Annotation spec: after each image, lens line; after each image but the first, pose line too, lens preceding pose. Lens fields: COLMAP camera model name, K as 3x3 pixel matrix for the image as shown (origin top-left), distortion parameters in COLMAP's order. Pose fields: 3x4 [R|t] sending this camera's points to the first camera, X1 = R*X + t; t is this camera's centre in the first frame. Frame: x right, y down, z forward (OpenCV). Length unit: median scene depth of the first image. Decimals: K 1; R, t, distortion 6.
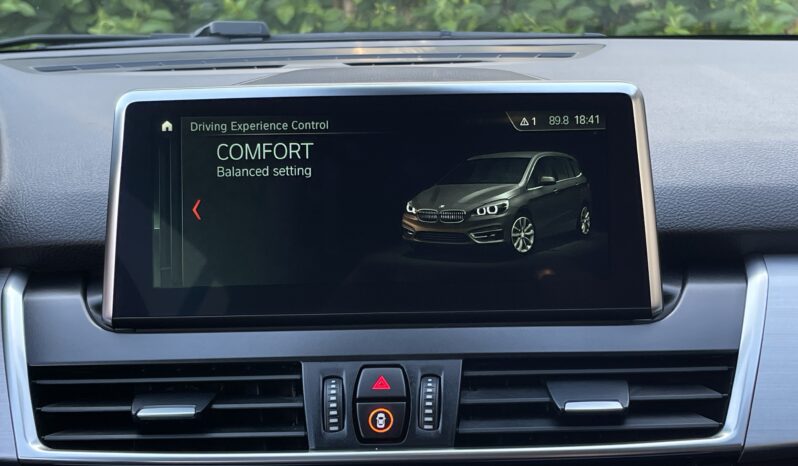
lens RADIAL K [[1190.1, 0, 438.3], [0, 1190.1, 239.2], [0, 0, 1]] dist [0.038469, 0.000000]
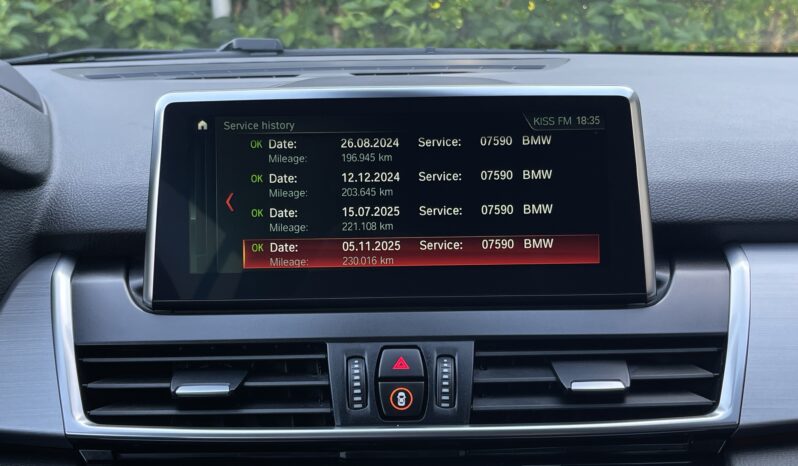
lens RADIAL K [[913.7, 0, 402.8], [0, 913.7, 228.8], [0, 0, 1]] dist [0.021365, 0.000000]
pose [[0.999987, 0.003614, 0.003528, -0.048350], [-0.003664, 0.999892, 0.014247, -0.012920], [-0.003476, -0.014260, 0.999892, 0.166945]]
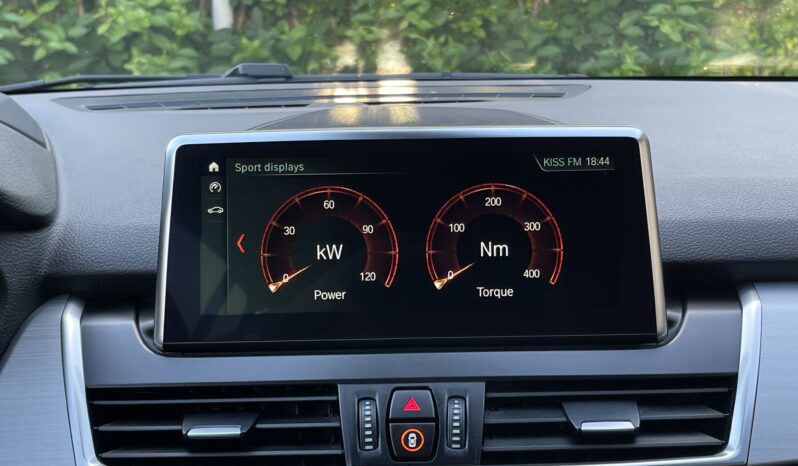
lens RADIAL K [[1017.3, 0, 427.3], [0, 1017.3, 230.1], [0, 0, 1]] dist [0.027390, 0.000000]
pose [[0.999964, 0.000592, 0.008443, -0.040760], [-0.000496, 0.999935, -0.011396, -0.027136], [-0.008449, 0.011391, 0.999899, 0.067610]]
